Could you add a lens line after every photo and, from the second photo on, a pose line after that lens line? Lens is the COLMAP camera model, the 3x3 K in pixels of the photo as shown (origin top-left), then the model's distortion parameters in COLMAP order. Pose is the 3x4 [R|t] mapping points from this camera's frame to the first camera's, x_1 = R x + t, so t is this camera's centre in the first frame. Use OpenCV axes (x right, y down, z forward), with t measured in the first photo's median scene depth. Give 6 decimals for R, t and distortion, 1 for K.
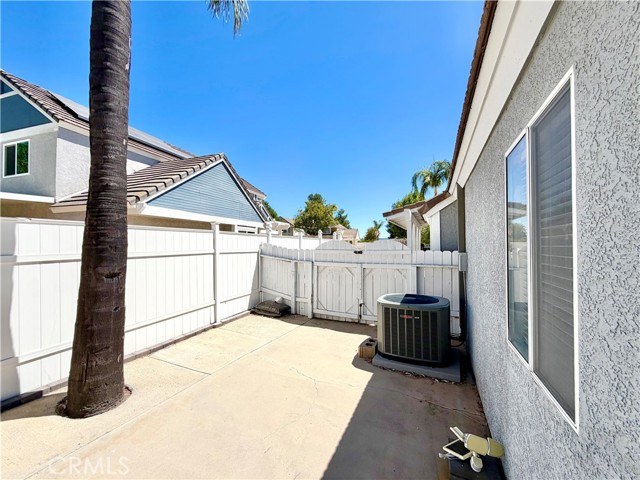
lens RADIAL K [[256.0, 0, 318.3], [0, 256.0, 240.9], [0, 0, 1]] dist [-0.000578, 0.000213]
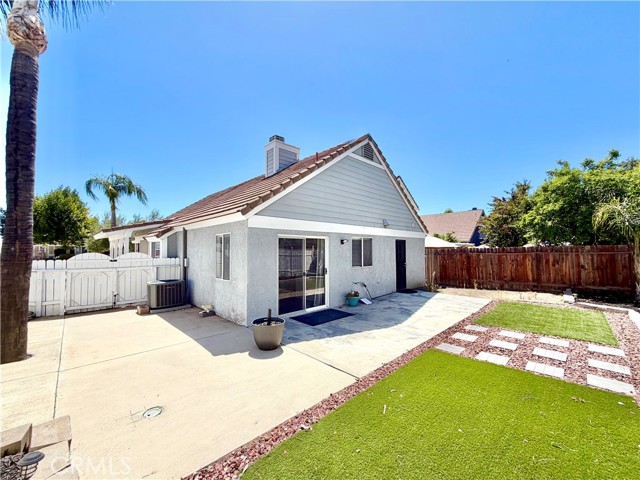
lens RADIAL K [[256.0, 0, 318.3], [0, 256.0, 240.9], [0, 0, 1]] dist [-0.000578, 0.000213]
pose [[0.363187, 0.032205, 0.931159, -0.711048], [-0.011048, 0.999481, -0.030259, -0.034562], [-0.931651, 0.000702, 0.363355, -0.581915]]
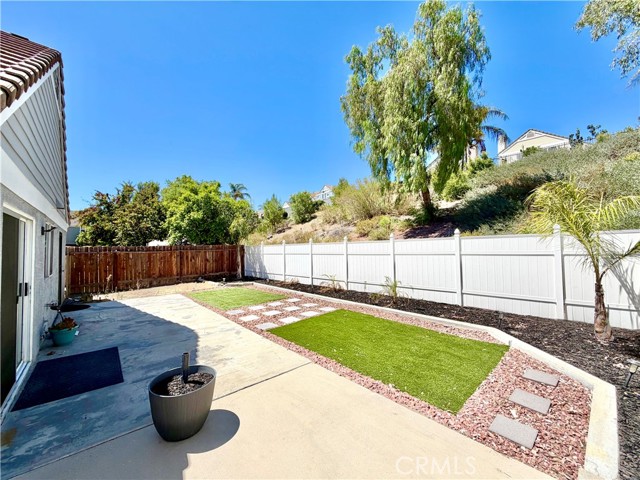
lens RADIAL K [[256.0, 0, 318.3], [0, 256.0, 240.9], [0, 0, 1]] dist [-0.000578, 0.000213]
pose [[-0.916850, 0.018253, 0.398815, -0.399416], [0.001480, 0.999103, -0.042324, -0.012503], [-0.399230, -0.038214, -0.916054, 0.121332]]
